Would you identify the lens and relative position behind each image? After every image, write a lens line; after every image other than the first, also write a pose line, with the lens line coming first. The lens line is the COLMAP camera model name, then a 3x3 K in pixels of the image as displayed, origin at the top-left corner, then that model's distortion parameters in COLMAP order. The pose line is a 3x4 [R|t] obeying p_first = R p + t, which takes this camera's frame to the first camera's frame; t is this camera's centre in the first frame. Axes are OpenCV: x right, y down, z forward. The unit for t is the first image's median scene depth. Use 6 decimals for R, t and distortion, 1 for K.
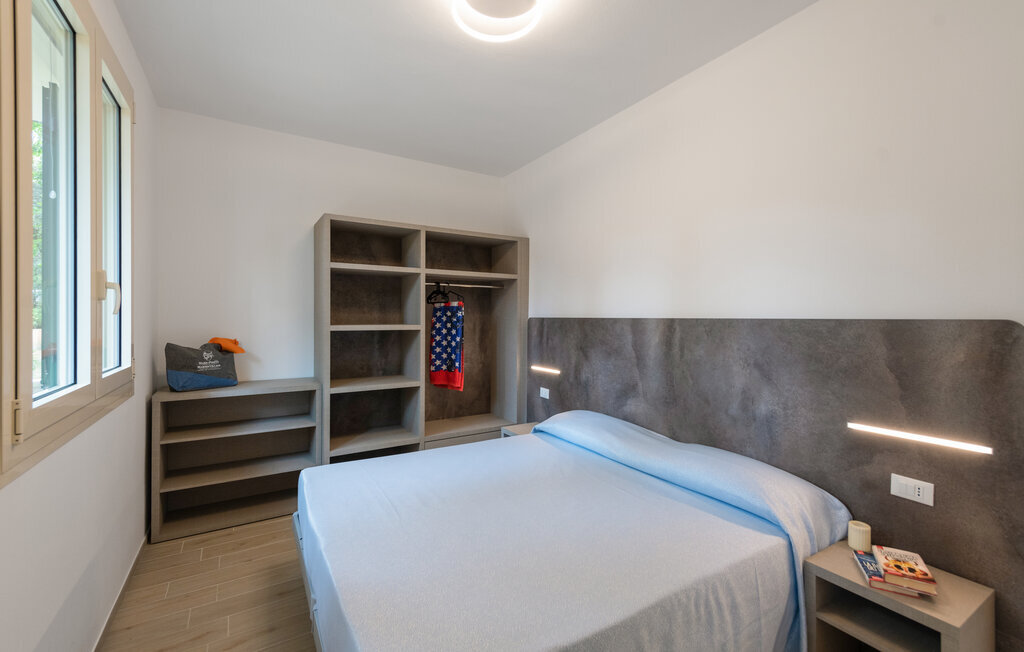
lens RADIAL K [[433.2, 0, 512.0], [0, 433.2, 326.0], [0, 0, 1]] dist [-0.000420, -0.000199]
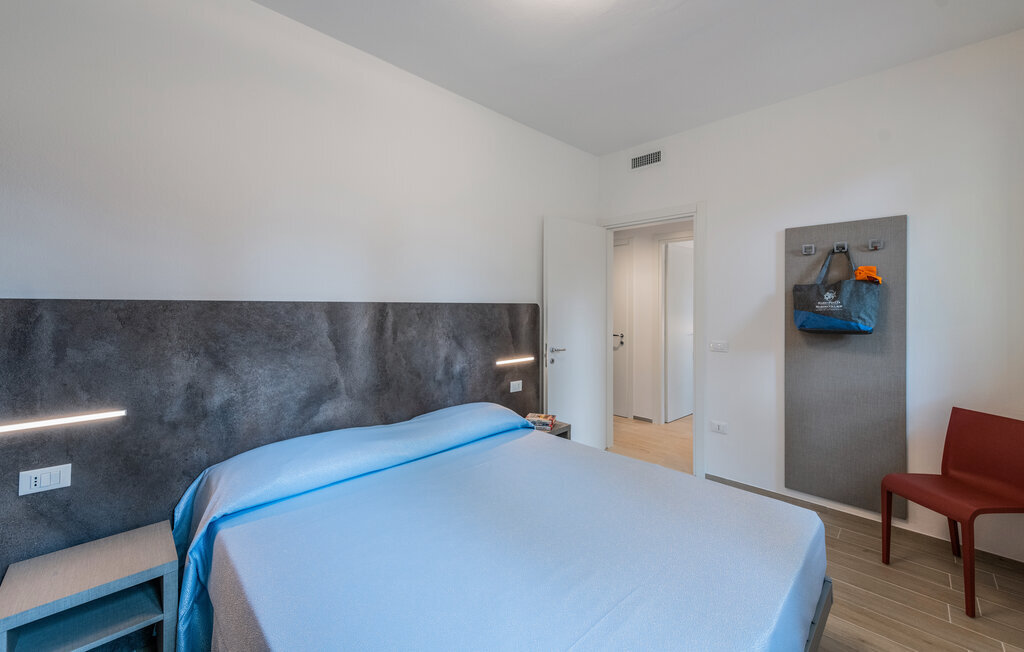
lens RADIAL K [[401.5, 0, 491.9], [0, 401.5, 306.6], [0, 0, 1]] dist [0.000944, 0.000134]
pose [[-0.203325, -0.014423, 0.979005, -0.615278], [0.011204, 0.999792, 0.017056, -0.022380], [-0.979047, 0.014437, -0.203121, 1.021906]]
